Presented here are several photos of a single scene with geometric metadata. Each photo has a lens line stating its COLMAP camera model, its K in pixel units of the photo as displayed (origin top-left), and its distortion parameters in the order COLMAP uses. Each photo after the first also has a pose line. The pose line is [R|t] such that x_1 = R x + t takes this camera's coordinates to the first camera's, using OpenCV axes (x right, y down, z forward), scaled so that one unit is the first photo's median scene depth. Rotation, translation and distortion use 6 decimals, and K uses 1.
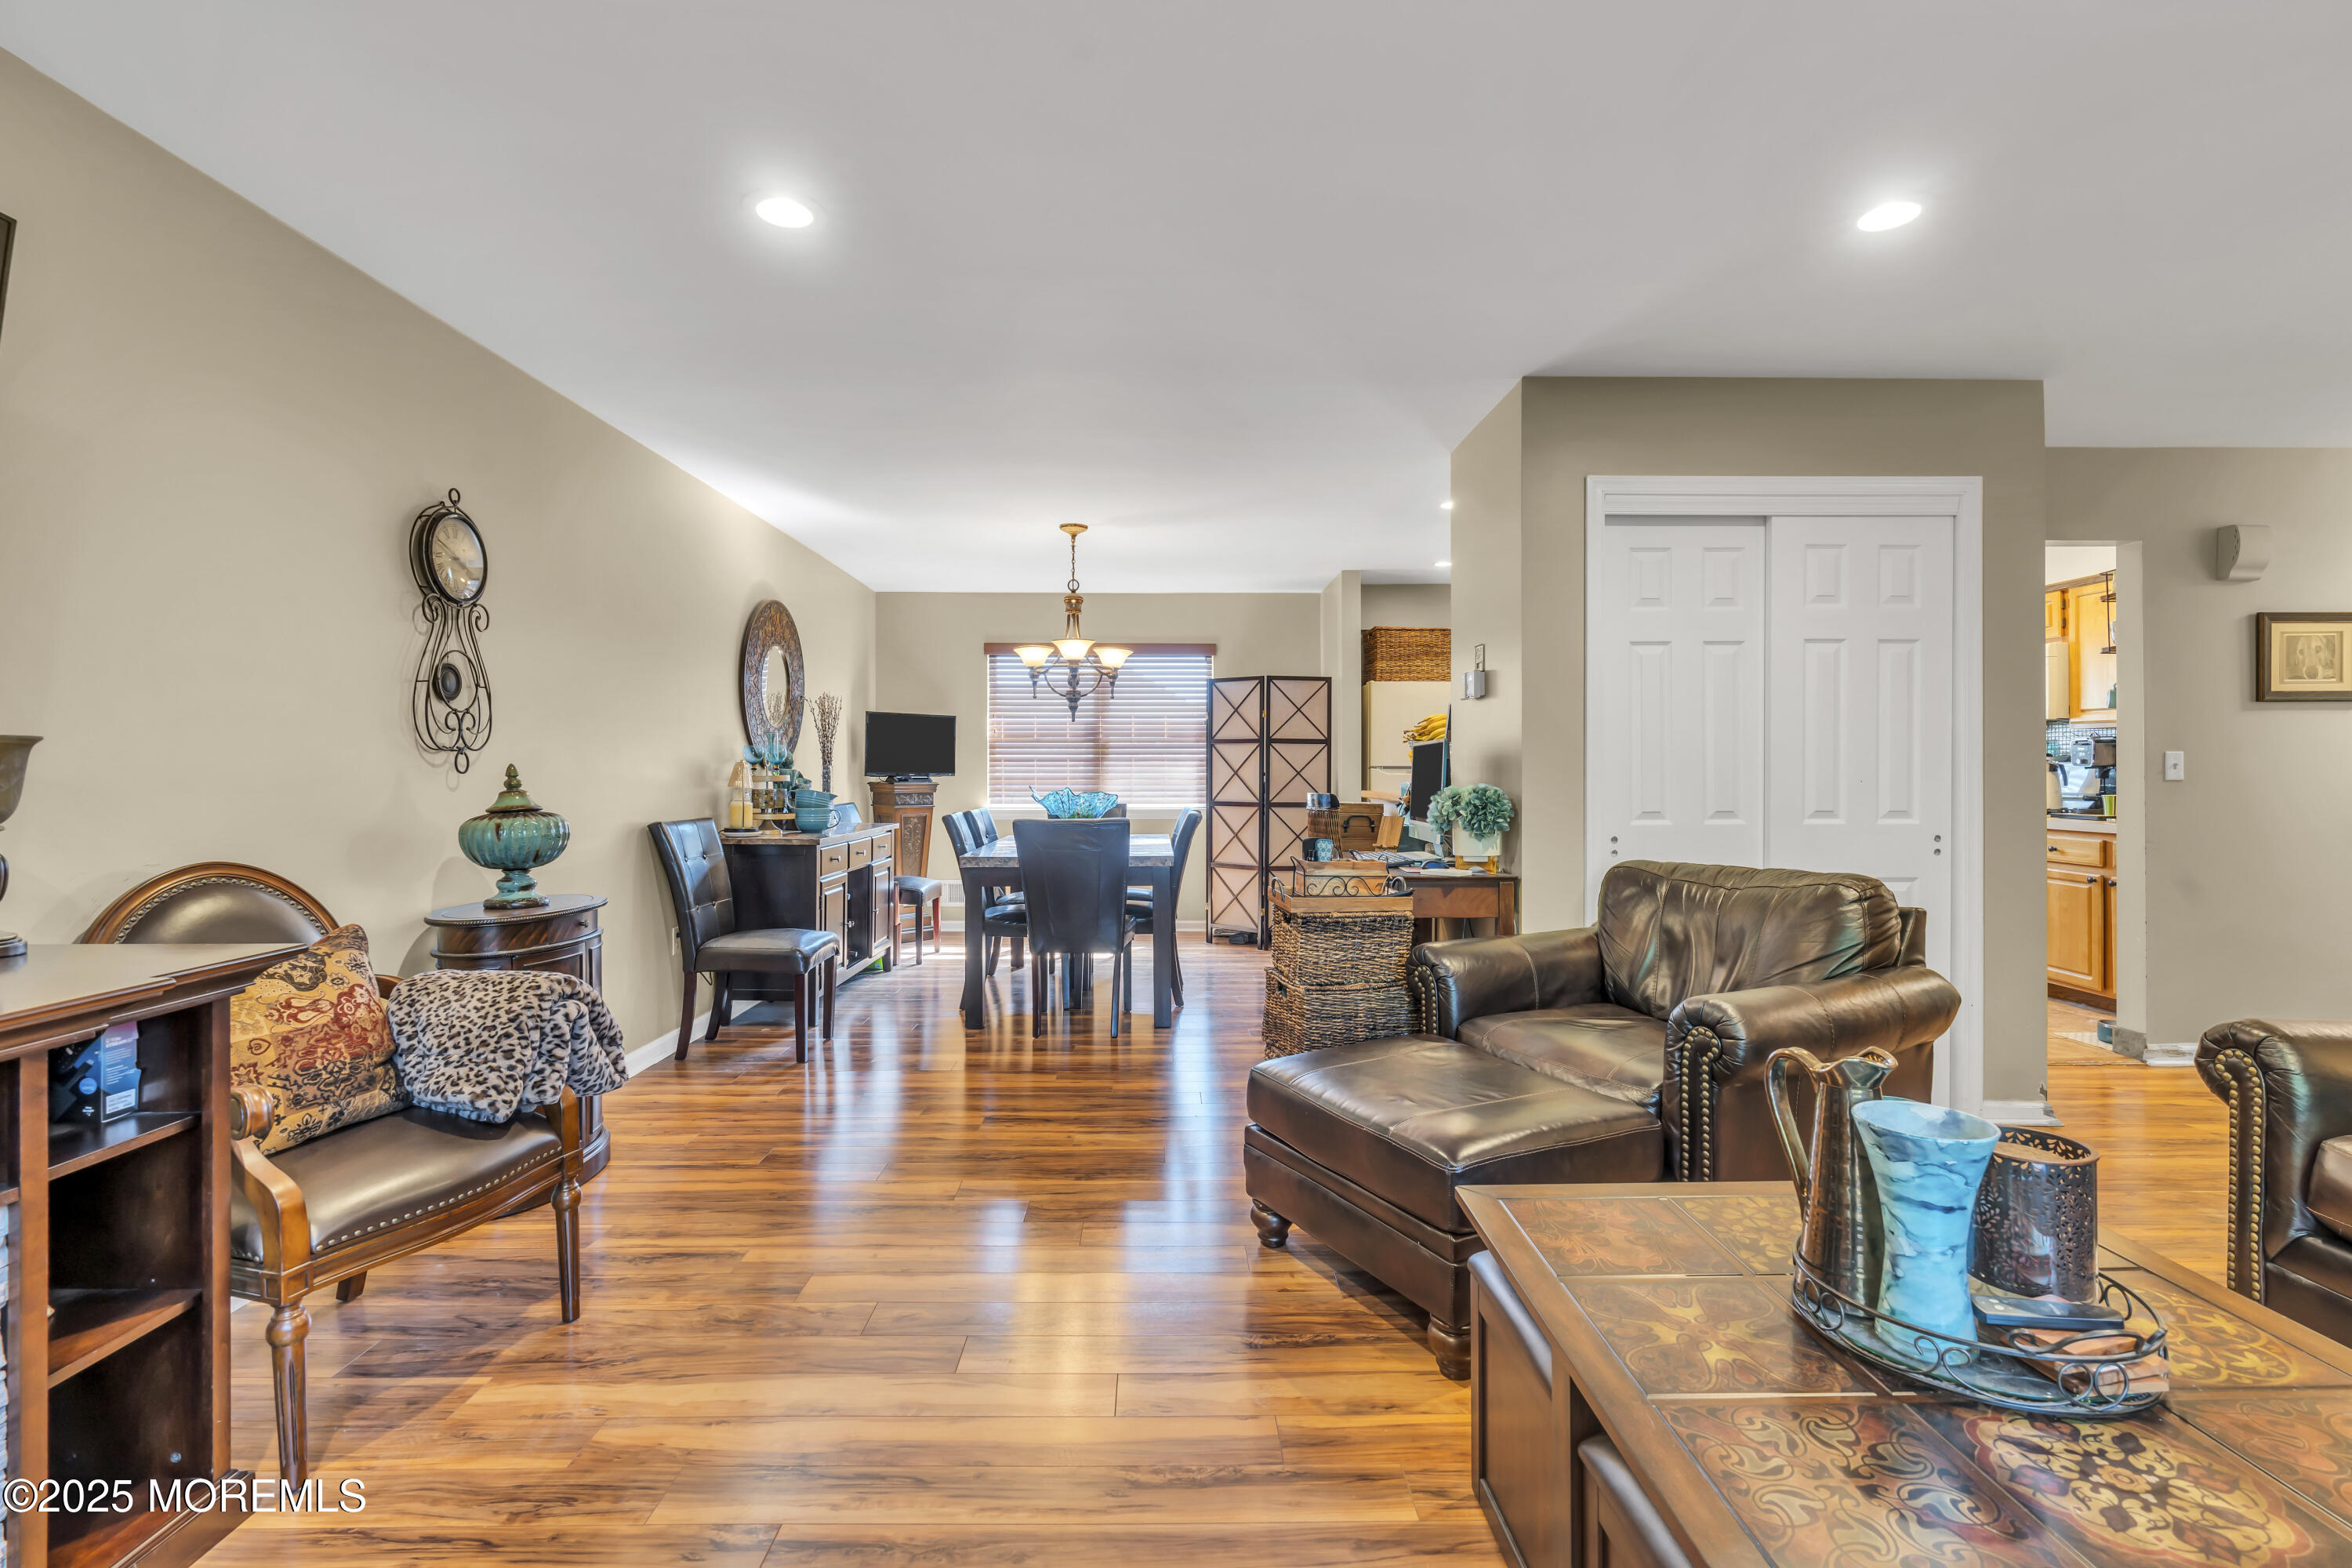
lens RADIAL K [[1066.8, 0, 1166.6], [0, 1066.8, 766.9], [0, 0, 1]] dist [-0.004834, 0.001788]
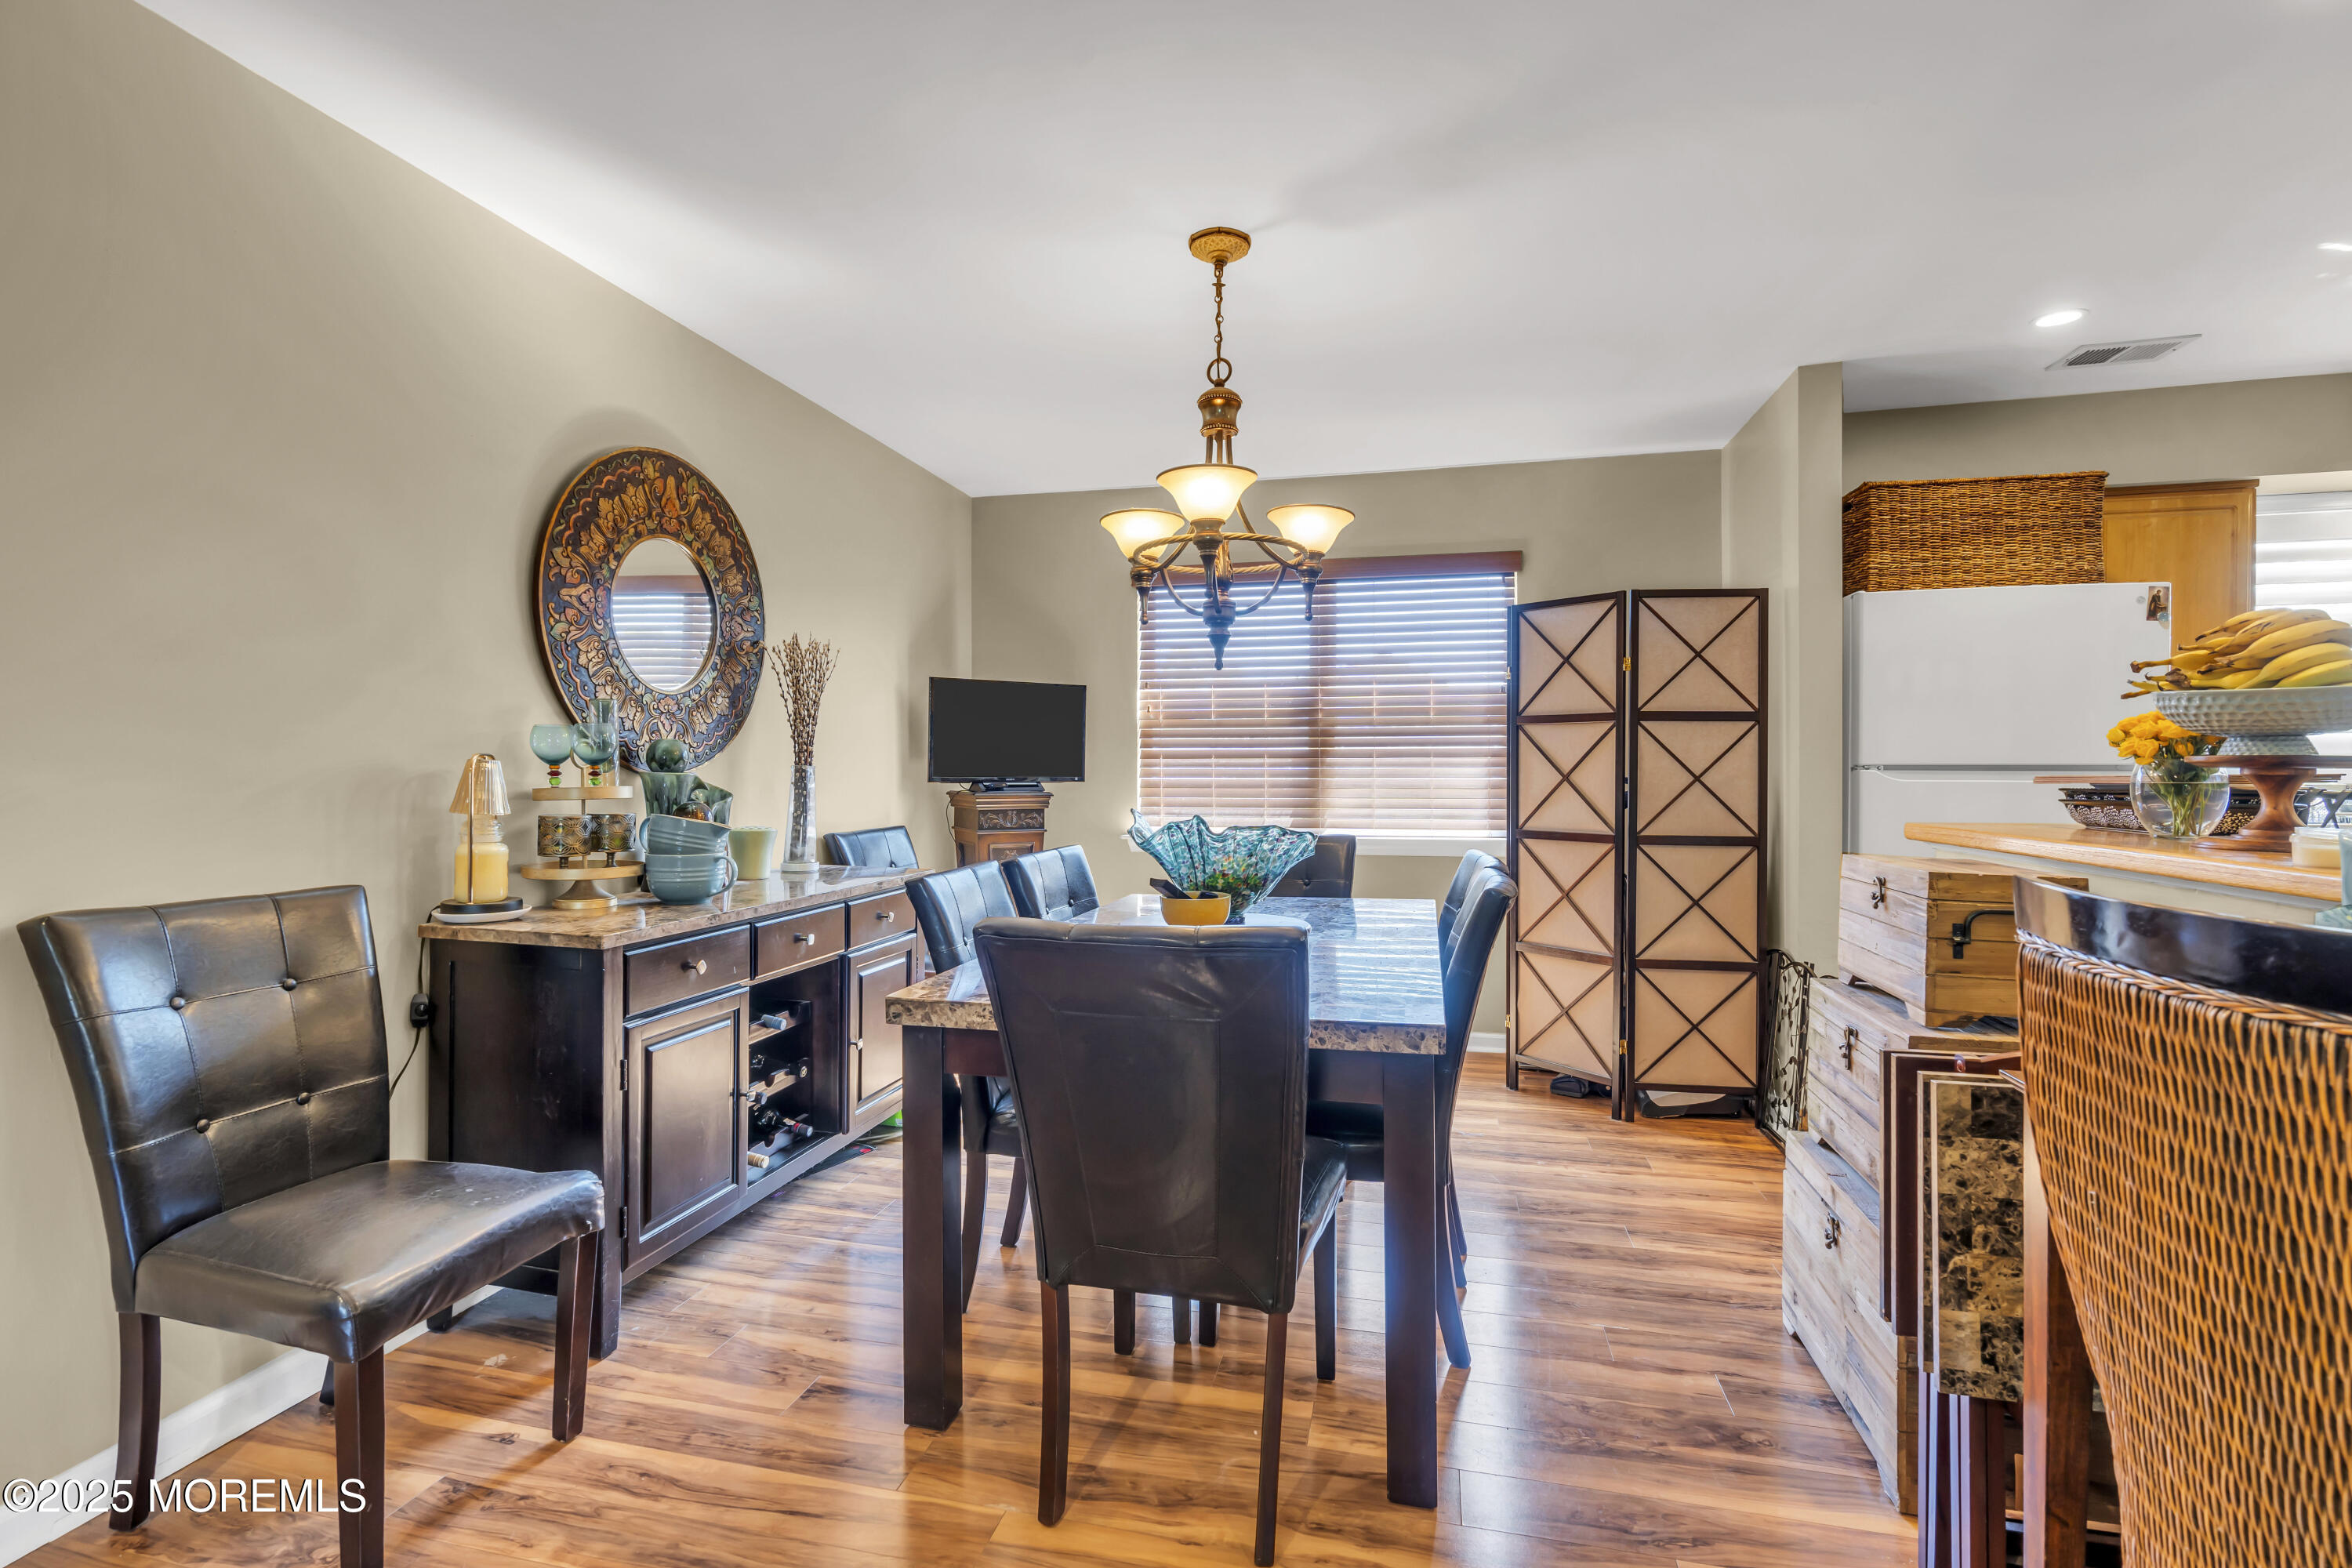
lens RADIAL K [[1055.9, 0, 1176.0], [0, 1055.9, 784.0], [0, 0, 1]] dist [-0.002527, 0.000143]
pose [[0.970409, 0.001587, -0.241461, 0.003209], [0.002502, 0.999859, 0.016627, -0.000599], [0.241453, -0.016739, 0.970268, 0.447923]]
